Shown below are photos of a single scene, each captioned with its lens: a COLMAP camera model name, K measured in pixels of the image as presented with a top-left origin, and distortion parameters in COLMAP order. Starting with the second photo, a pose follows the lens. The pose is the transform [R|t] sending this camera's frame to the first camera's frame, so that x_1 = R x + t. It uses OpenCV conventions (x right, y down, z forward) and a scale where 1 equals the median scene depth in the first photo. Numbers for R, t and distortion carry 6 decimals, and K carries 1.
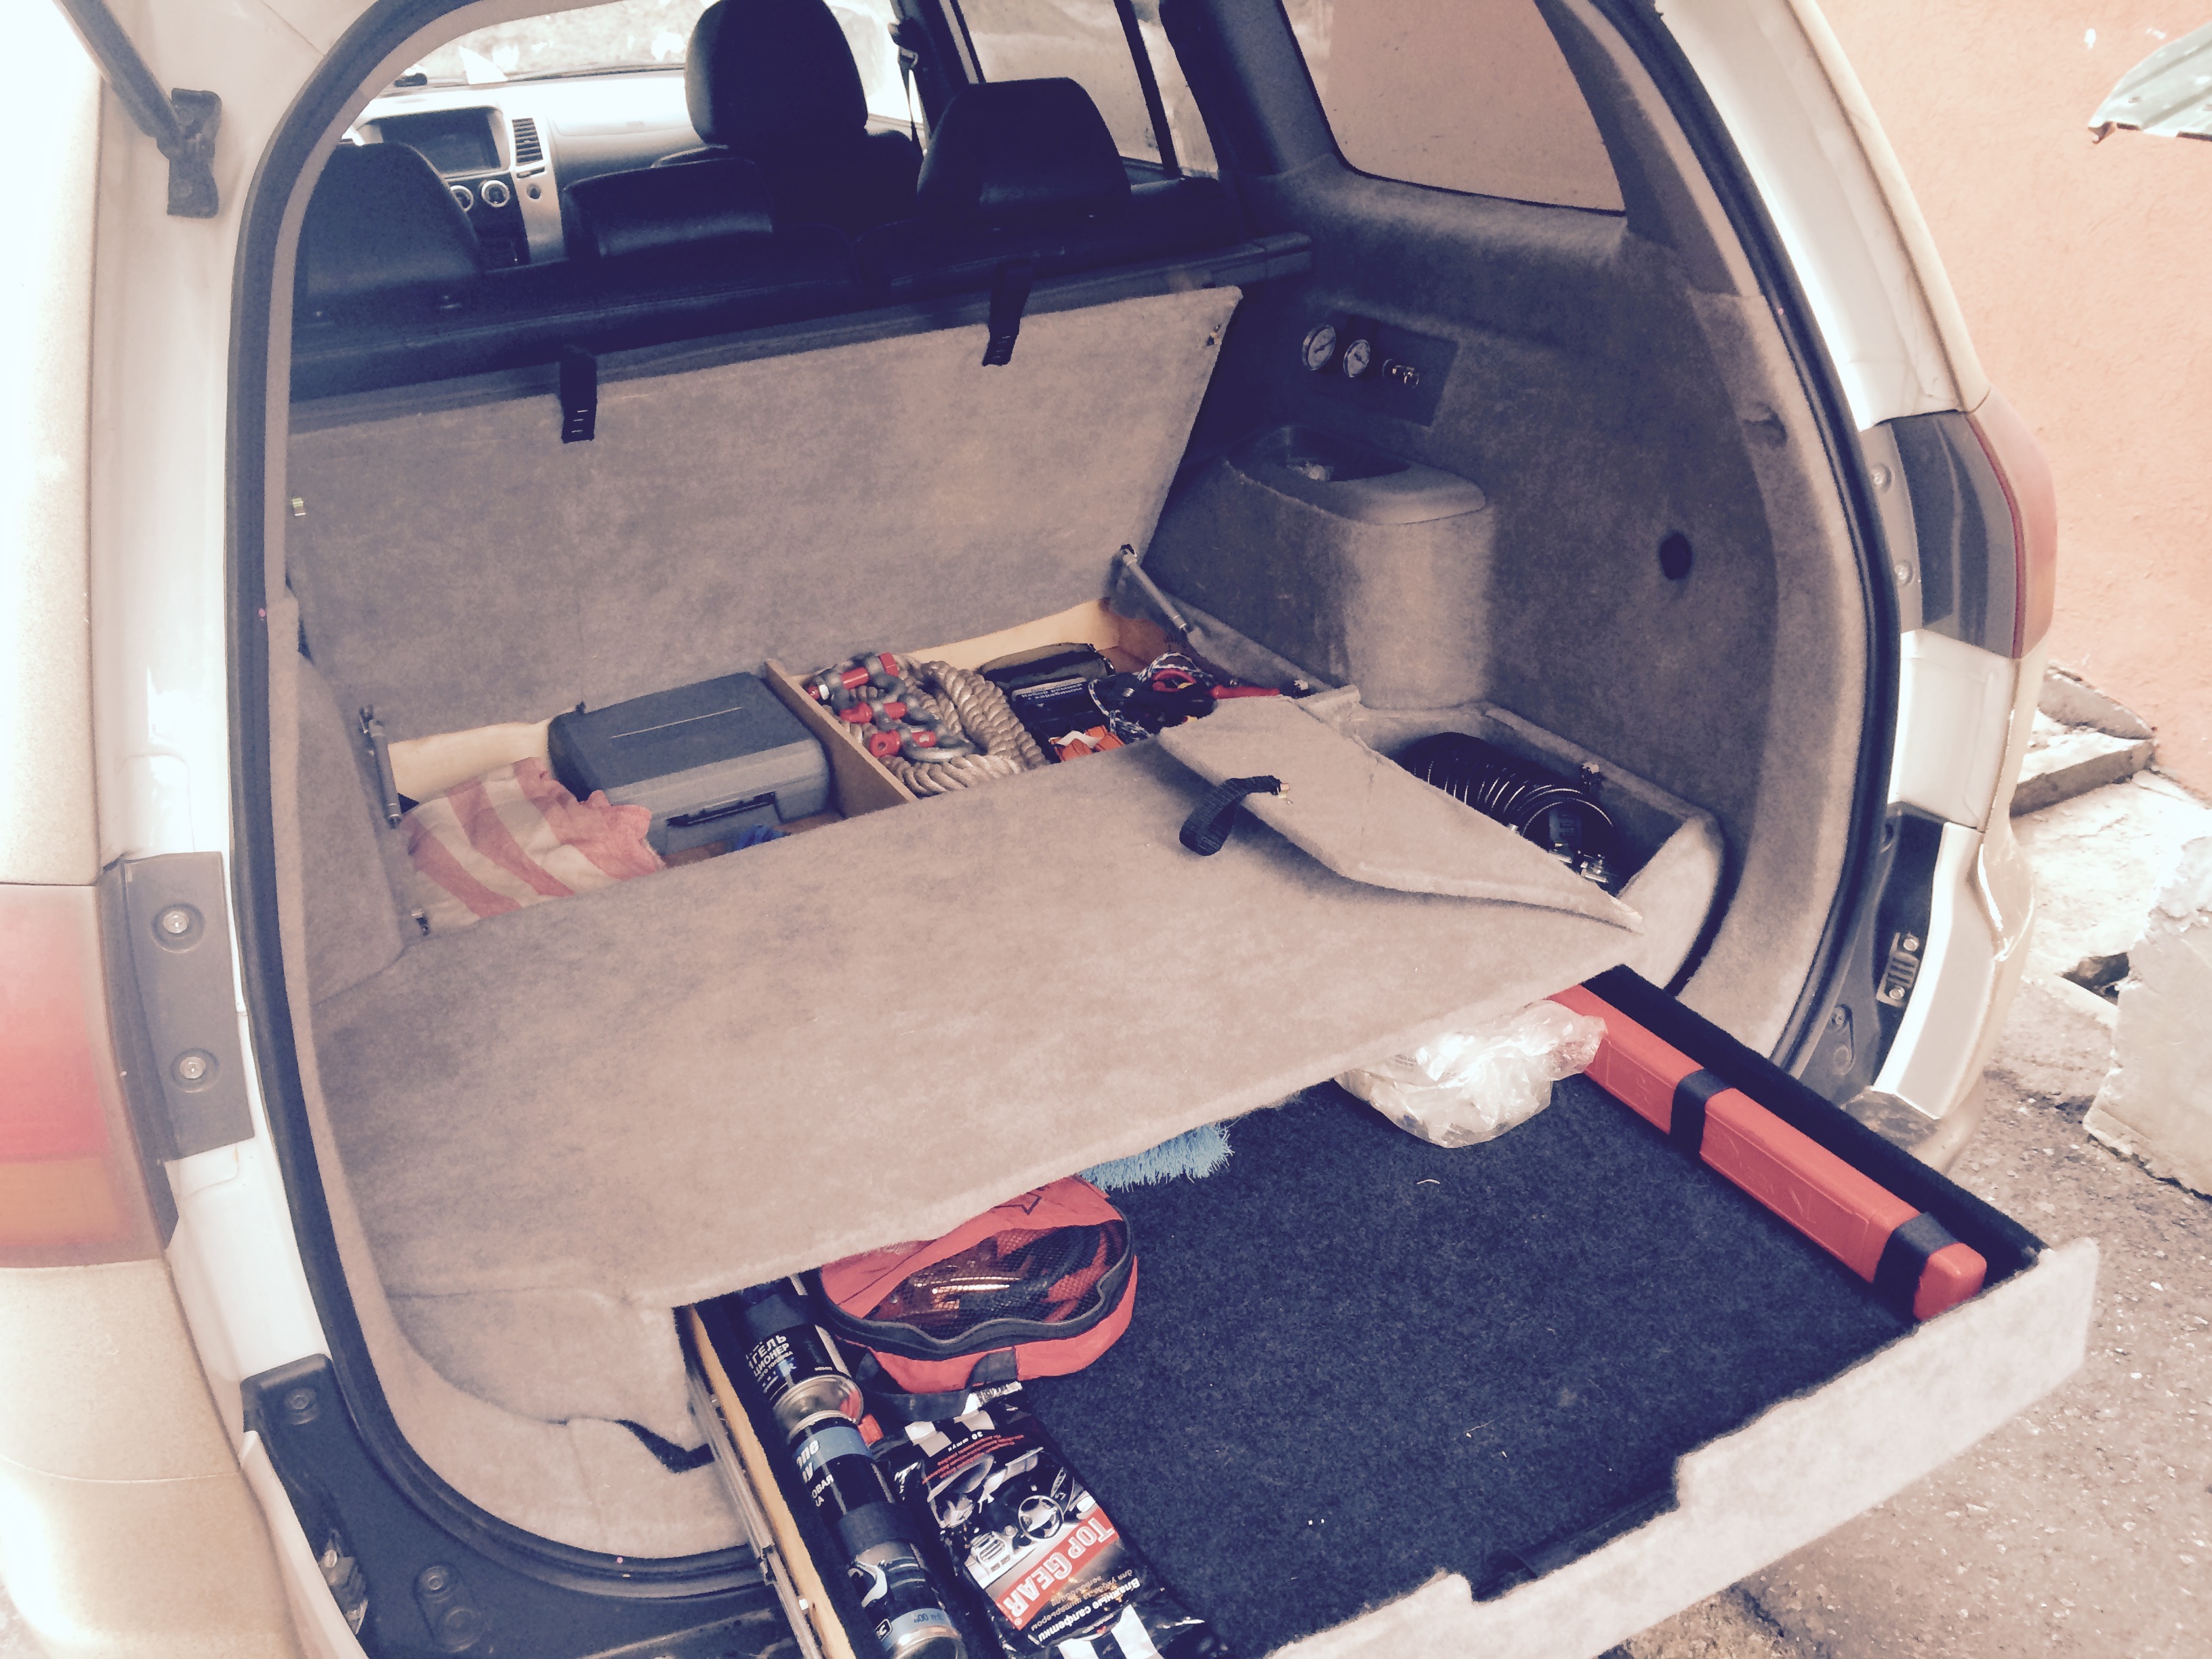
lens RADIAL K [[1874.4, 0, 1106.0], [0, 1874.4, 829.5], [0, 0, 1]] dist [0.034445, -0.082604]
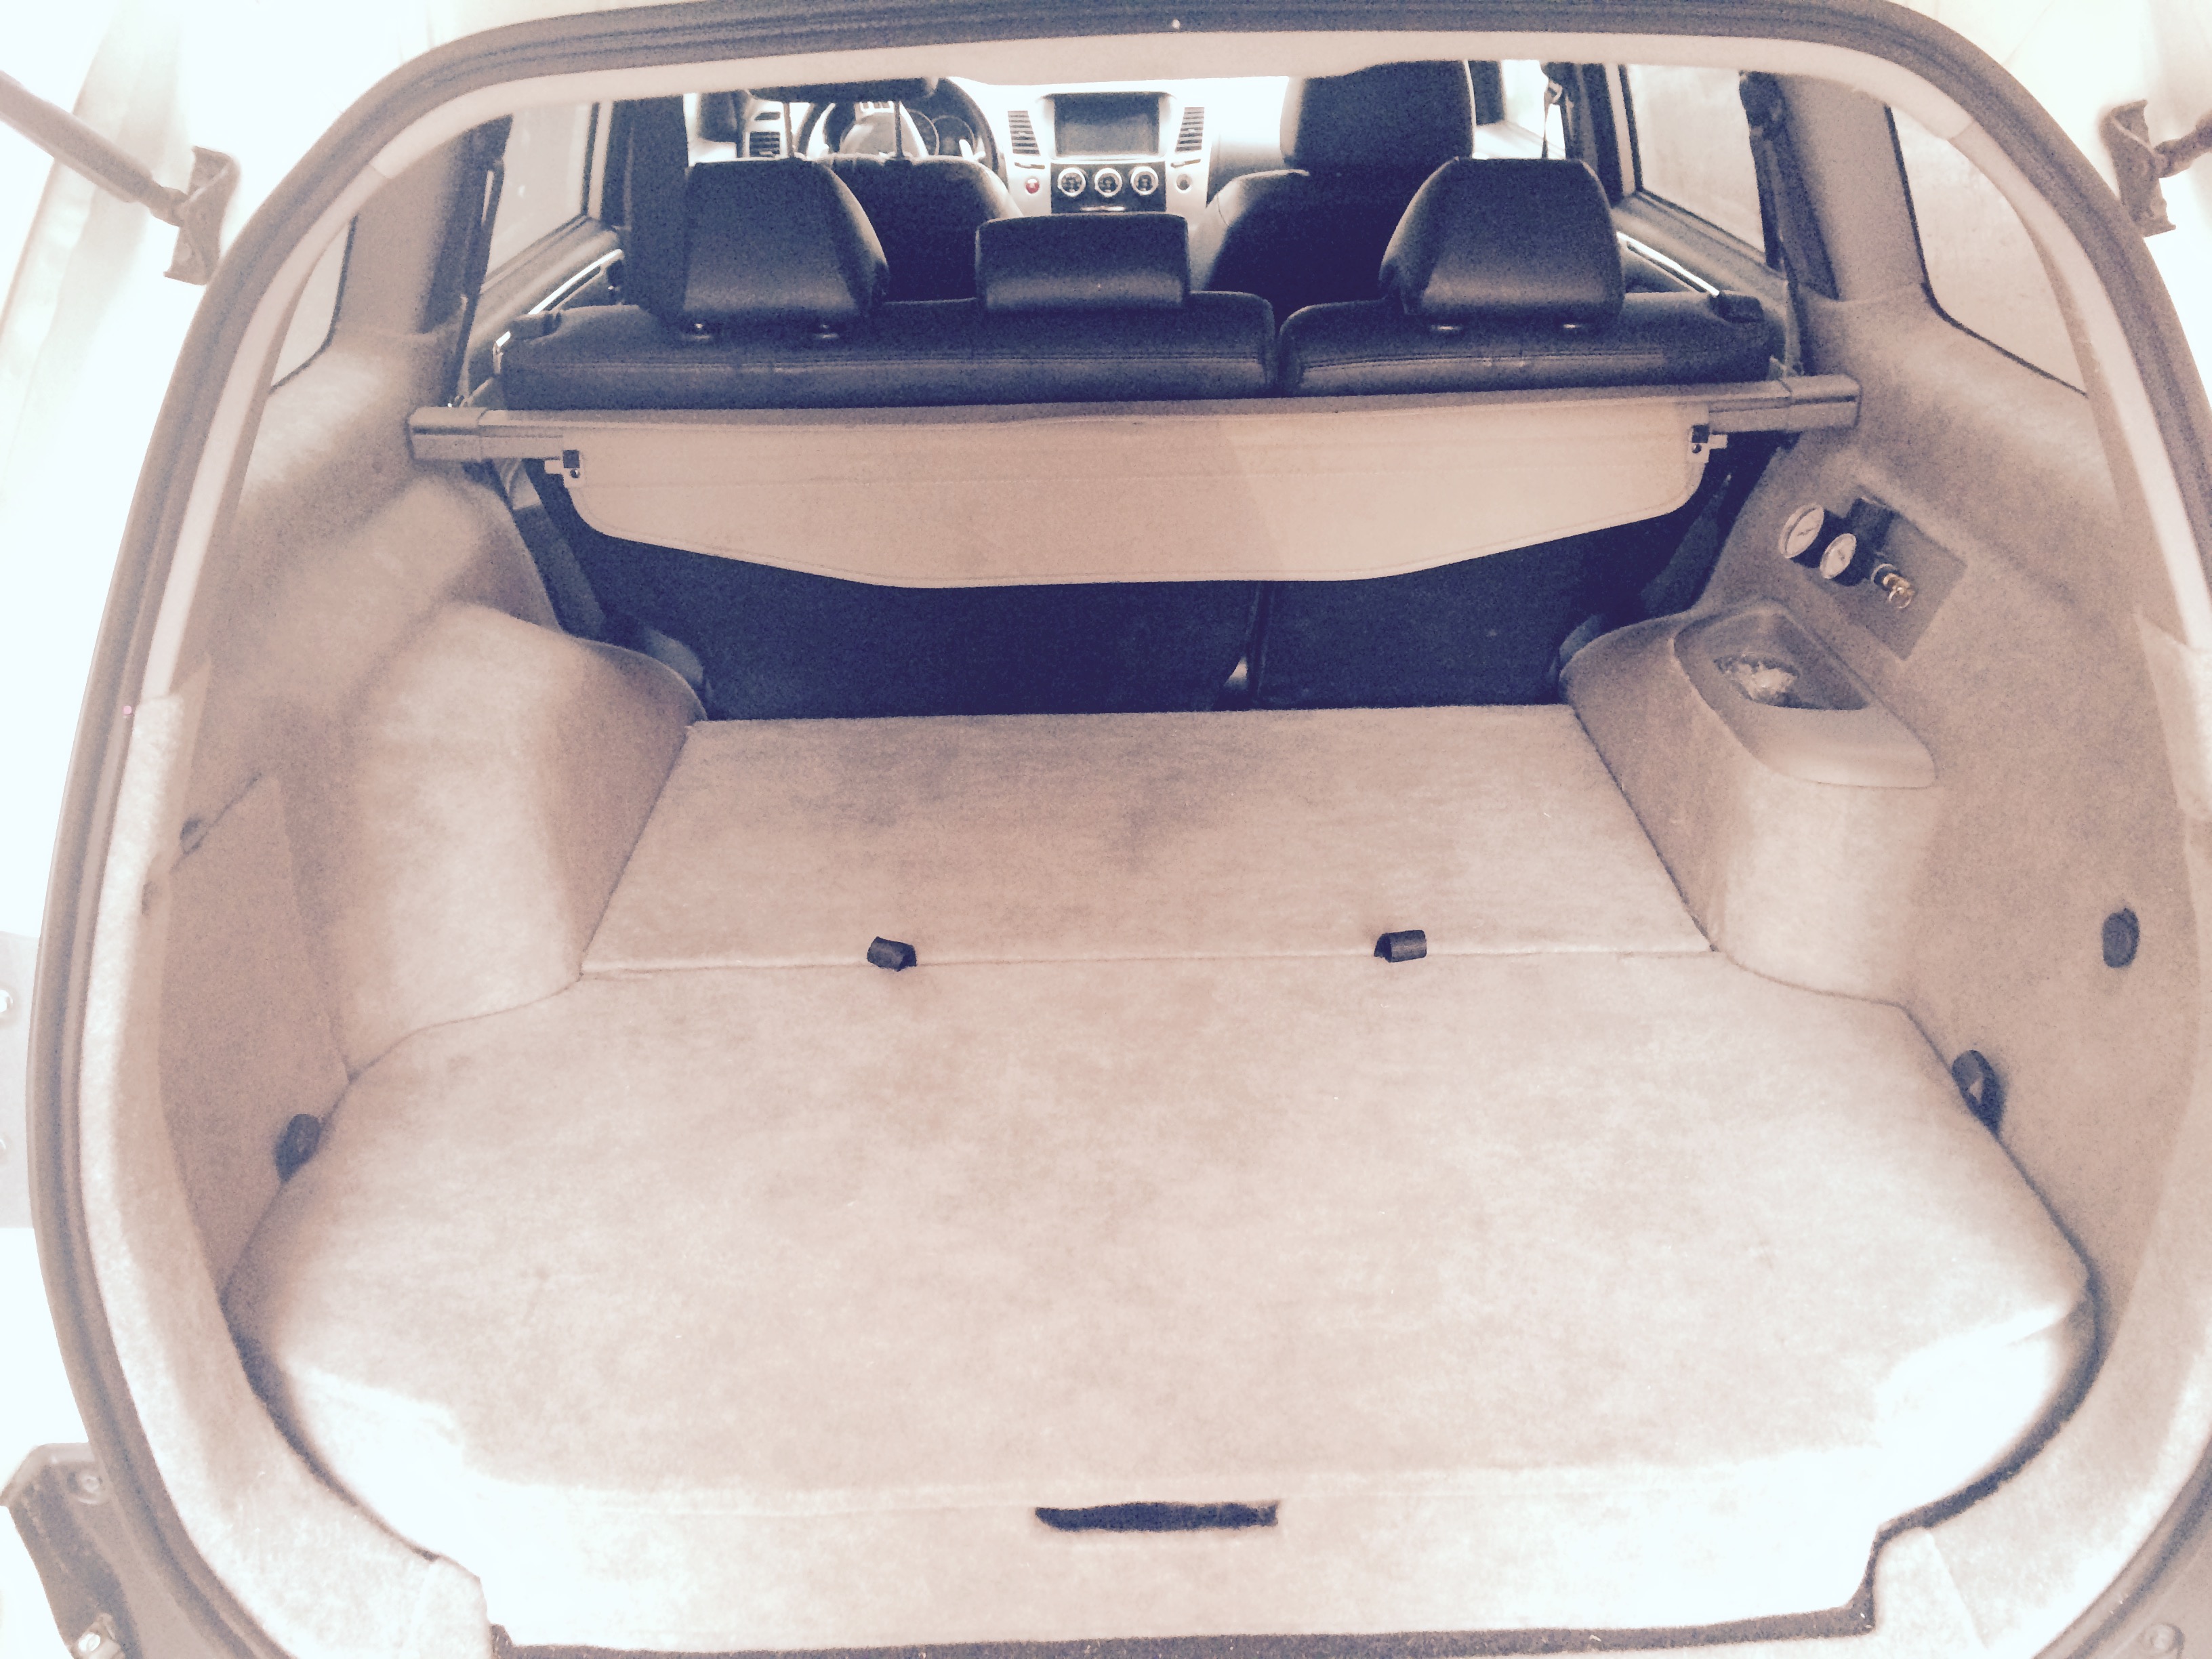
lens RADIAL K [[1874.4, 0, 1106.0], [0, 1874.4, 829.5], [0, 0, 1]] dist [0.034445, -0.082604]
pose [[0.902769, 0.239422, -0.357330, 0.213925], [-0.233380, 0.970493, 0.060640, -0.148236], [0.361304, 0.028650, 0.932008, 0.197358]]
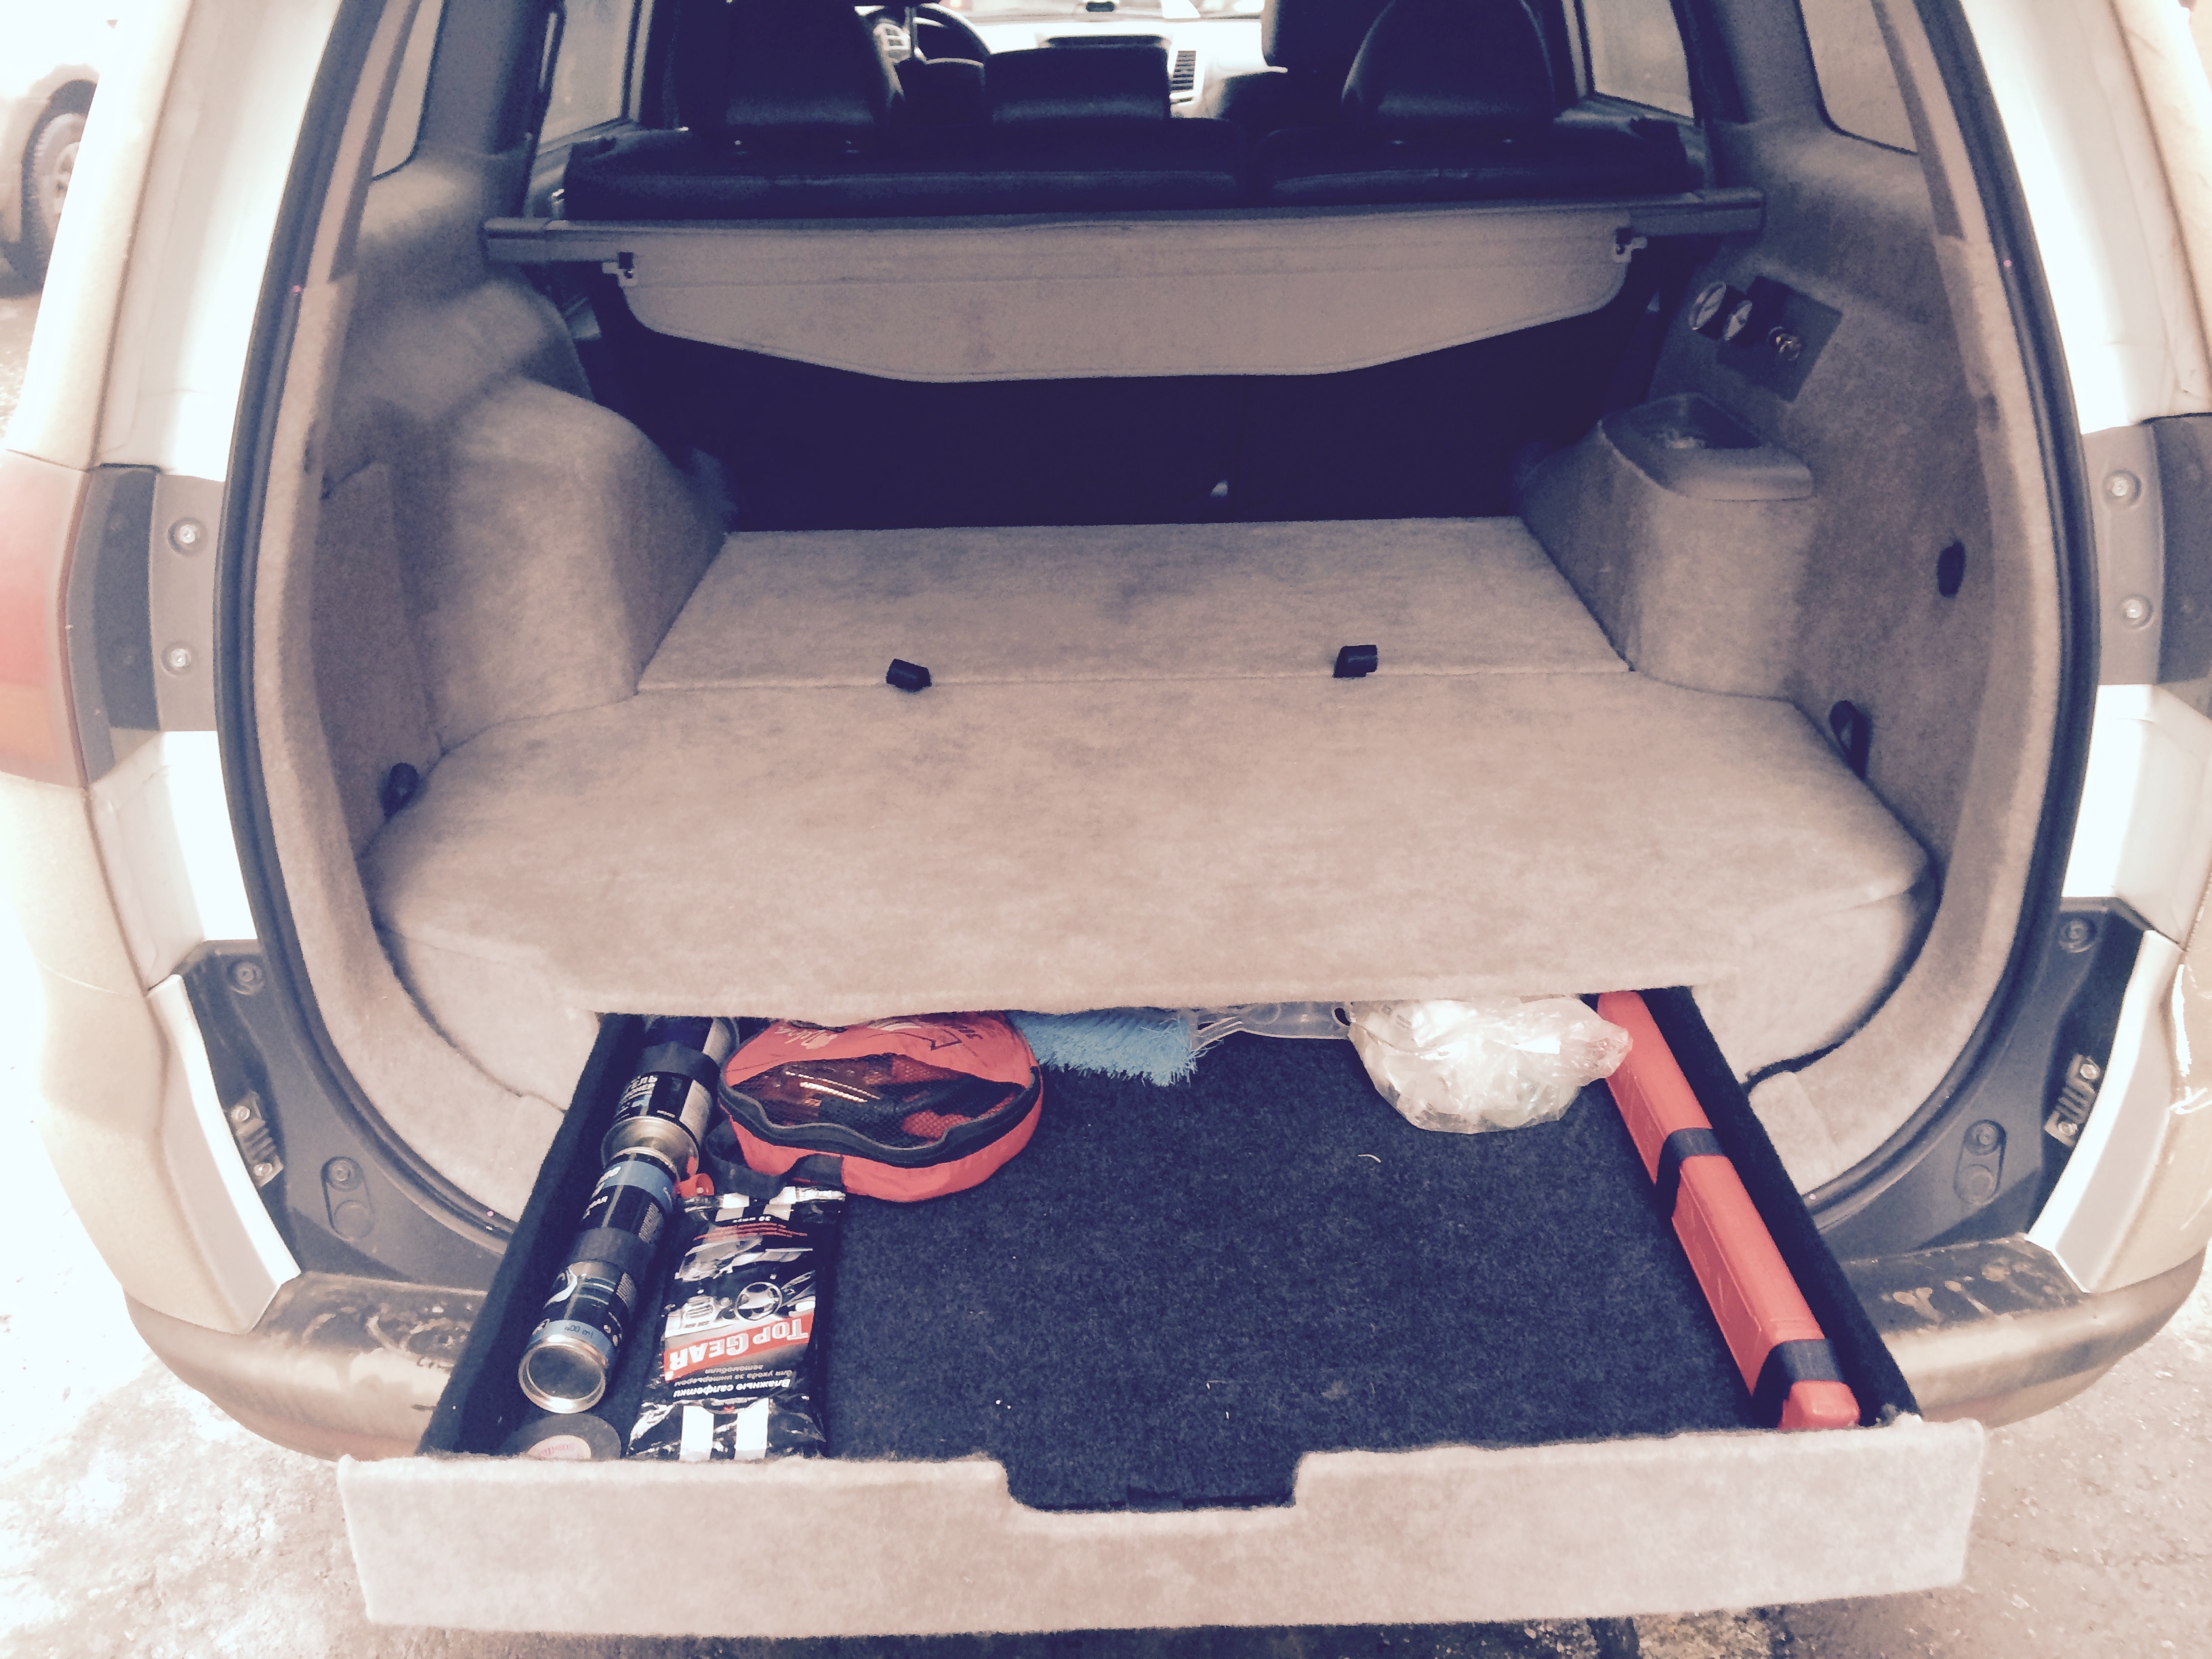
lens RADIAL K [[1862.3, 0, 1106.0], [0, 1862.3, 829.5], [0, 0, 1]] dist [0.012628, -0.014143]
pose [[0.901455, 0.230616, -0.366326, 0.315664], [-0.229512, 0.972159, 0.047228, 0.018427], [0.367018, 0.041502, 0.929287, 0.084221]]
